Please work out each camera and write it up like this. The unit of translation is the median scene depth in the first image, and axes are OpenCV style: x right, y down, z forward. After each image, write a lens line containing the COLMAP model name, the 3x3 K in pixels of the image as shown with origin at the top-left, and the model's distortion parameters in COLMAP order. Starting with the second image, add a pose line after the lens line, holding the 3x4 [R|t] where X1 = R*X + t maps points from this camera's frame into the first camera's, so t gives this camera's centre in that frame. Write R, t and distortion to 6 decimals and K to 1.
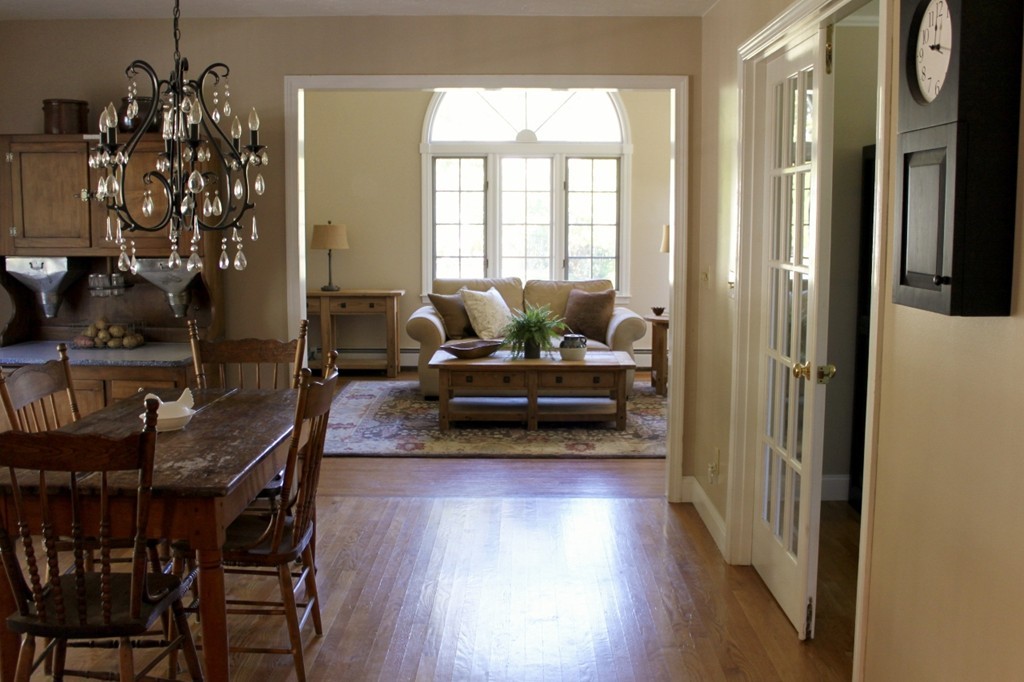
lens RADIAL K [[878.5, 0, 509.1], [0, 878.5, 313.8], [0, 0, 1]] dist [-0.103559, -0.000311]
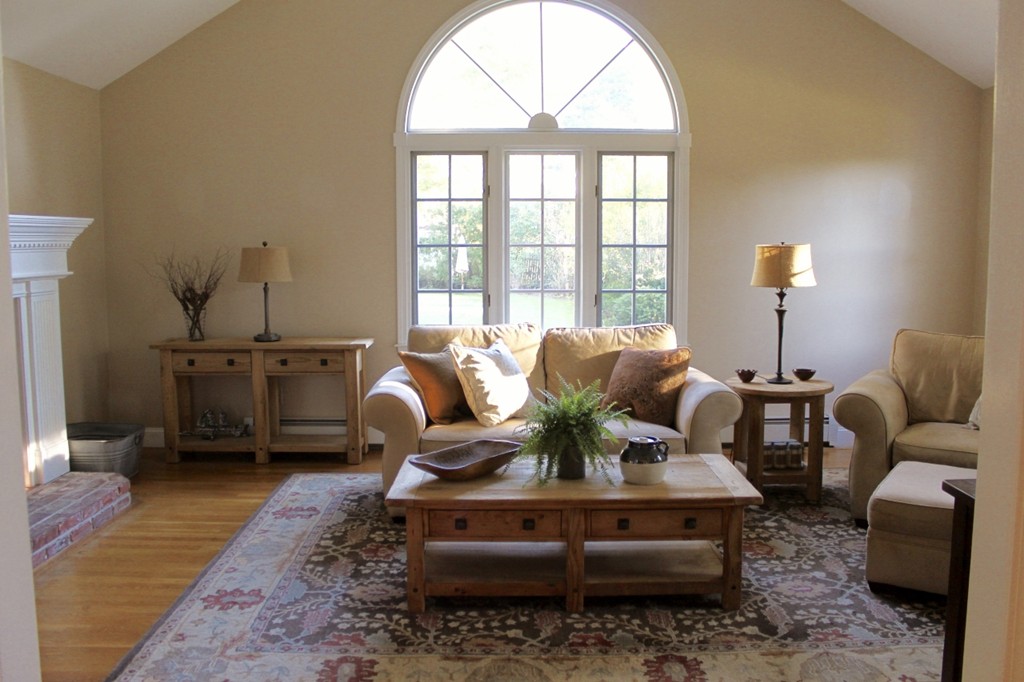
lens RADIAL K [[838.7, 0, 512.0], [0, 838.7, 341.0], [0, 0, 1]] dist [-0.159653, 0.138459]
pose [[0.999963, -0.003327, 0.007913, -0.012011], [0.003264, 0.999963, 0.007963, -0.031522], [-0.007939, -0.007937, 0.999937, 0.336797]]
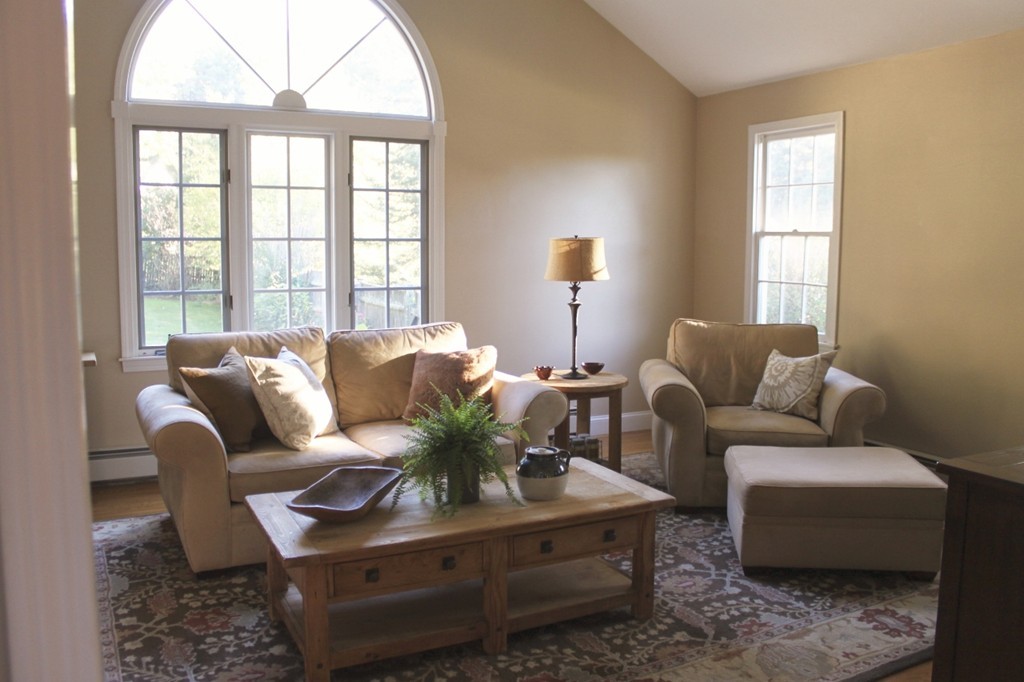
lens RADIAL K [[838.7, 0, 512.0], [0, 838.7, 341.0], [0, 0, 1]] dist [-0.159653, 0.138459]
pose [[0.891381, -0.046117, 0.450902, -0.118129], [0.040414, 0.998935, 0.022275, -0.037176], [-0.451449, -0.001633, 0.892295, 0.414872]]
